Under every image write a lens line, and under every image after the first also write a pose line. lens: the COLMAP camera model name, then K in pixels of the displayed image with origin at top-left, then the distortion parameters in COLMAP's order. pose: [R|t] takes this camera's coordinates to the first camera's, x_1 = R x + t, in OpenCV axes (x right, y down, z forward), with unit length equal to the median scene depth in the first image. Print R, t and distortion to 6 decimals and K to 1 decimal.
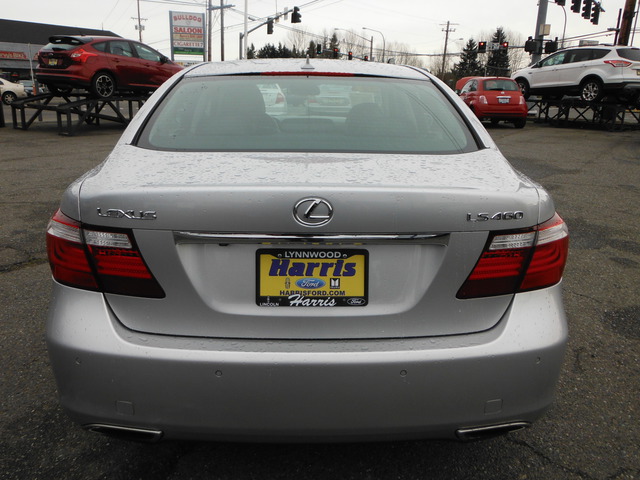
lens RADIAL K [[521.8, 0, 315.0], [0, 521.8, 237.7], [0, 0, 1]] dist [-0.011772, 0.012527]
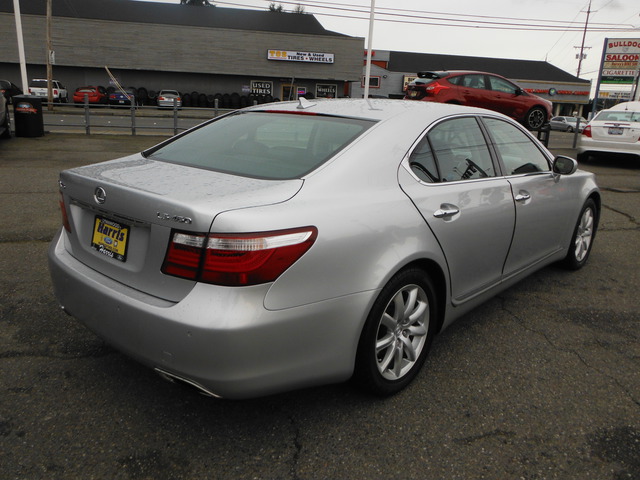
lens RADIAL K [[521.8, 0, 317.3], [0, 521.8, 242.8], [0, 0, 1]] dist [-0.011772, 0.012527]
pose [[0.719443, 0.192578, -0.667320, 1.556935], [-0.220492, 0.974419, 0.043487, -0.121982], [0.658624, 0.115852, 0.743501, 0.213254]]
